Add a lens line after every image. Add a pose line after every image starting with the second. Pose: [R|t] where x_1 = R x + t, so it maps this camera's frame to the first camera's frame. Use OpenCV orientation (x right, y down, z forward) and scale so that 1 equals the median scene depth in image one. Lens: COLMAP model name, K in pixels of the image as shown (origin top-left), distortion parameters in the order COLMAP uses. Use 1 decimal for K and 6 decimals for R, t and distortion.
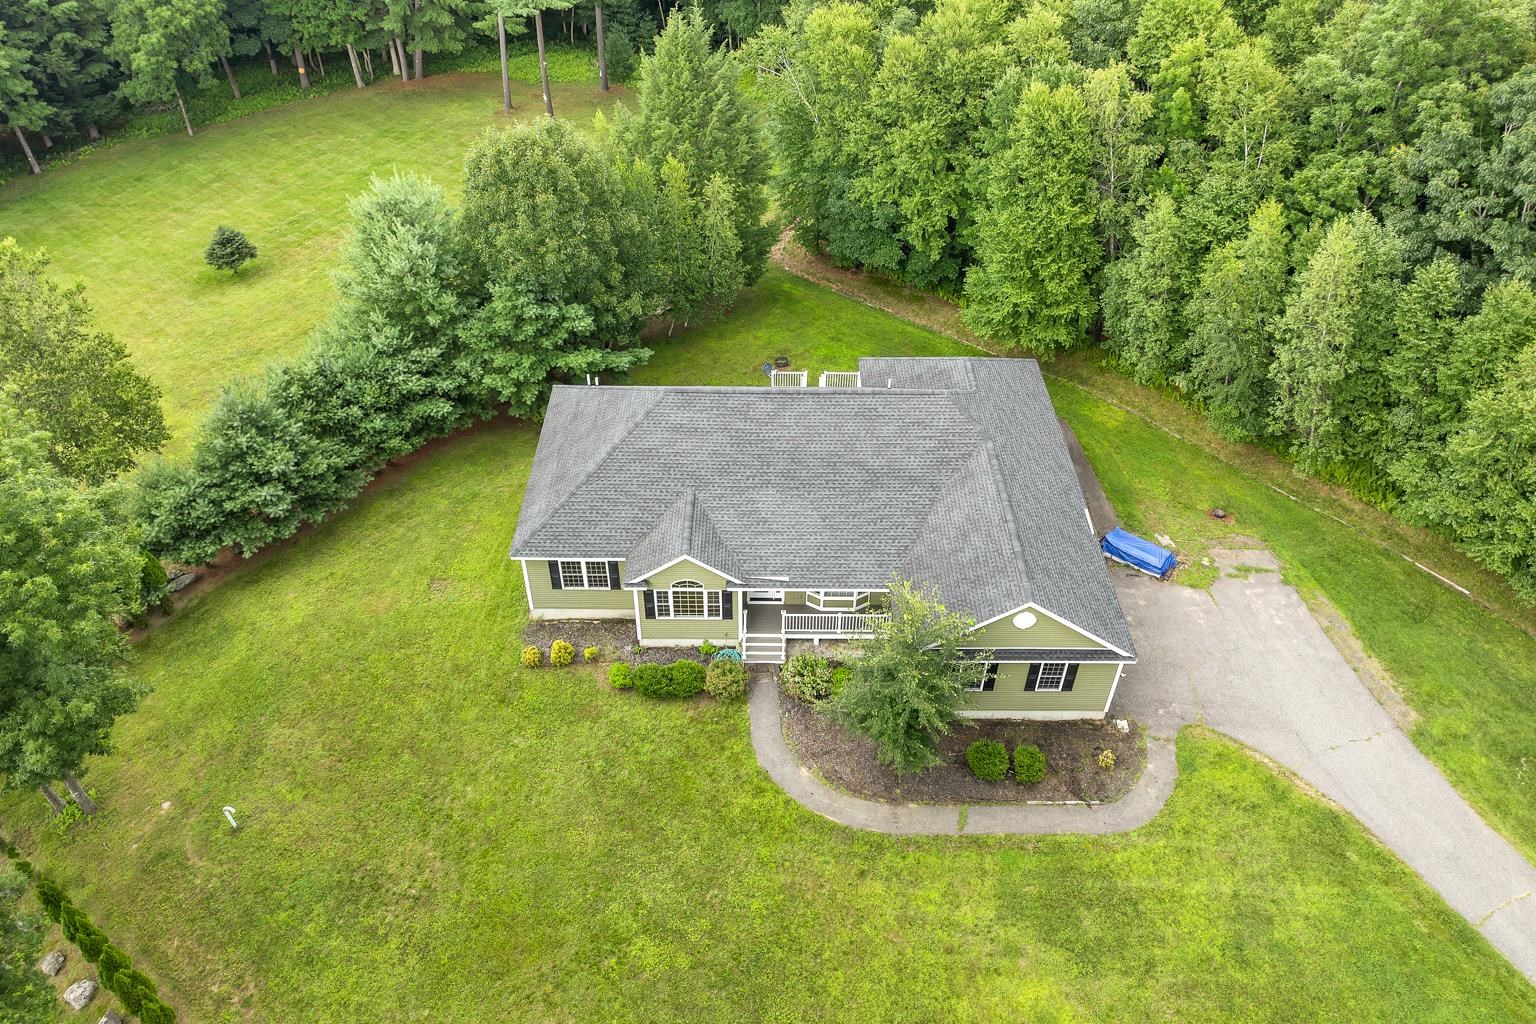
lens RADIAL K [[1093.2, 0, 768.0], [0, 1093.2, 512.0], [0, 0, 1]] dist [-0.057553, 0.024200]
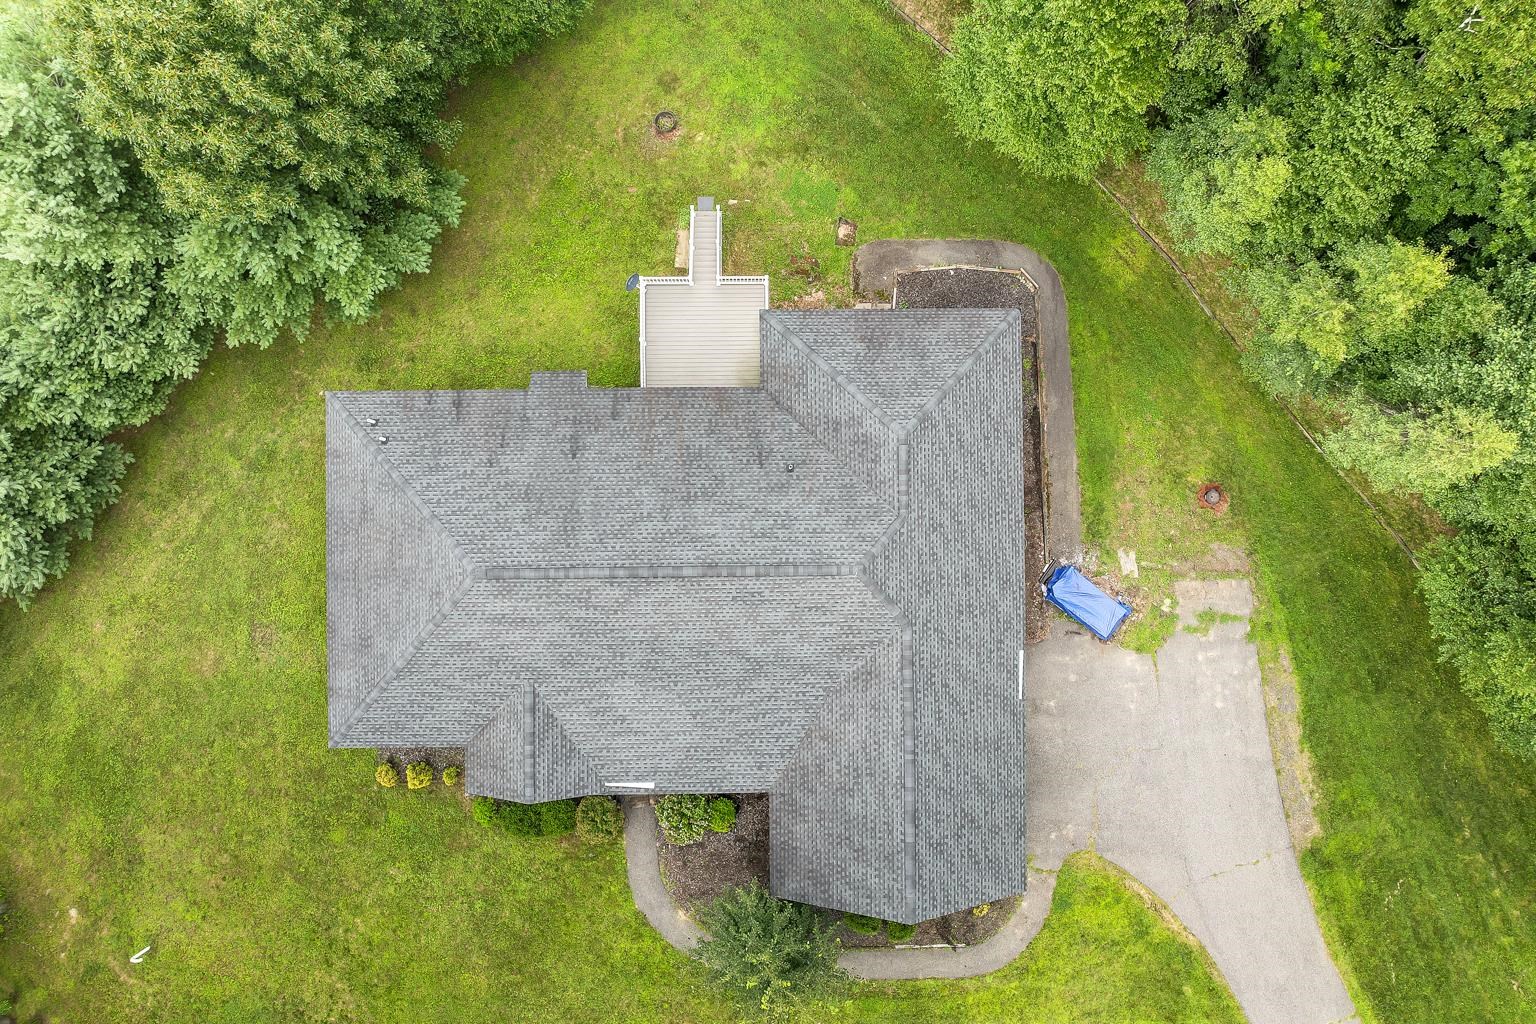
lens RADIAL K [[1093.2, 0, 768.0], [0, 1093.2, 512.0], [0, 0, 1]] dist [-0.057553, 0.024200]
pose [[0.999951, -0.009050, 0.004056, 0.110197], [0.002938, 0.660949, 0.750425, -0.748587], [-0.009472, -0.750376, 0.660943, 0.595306]]
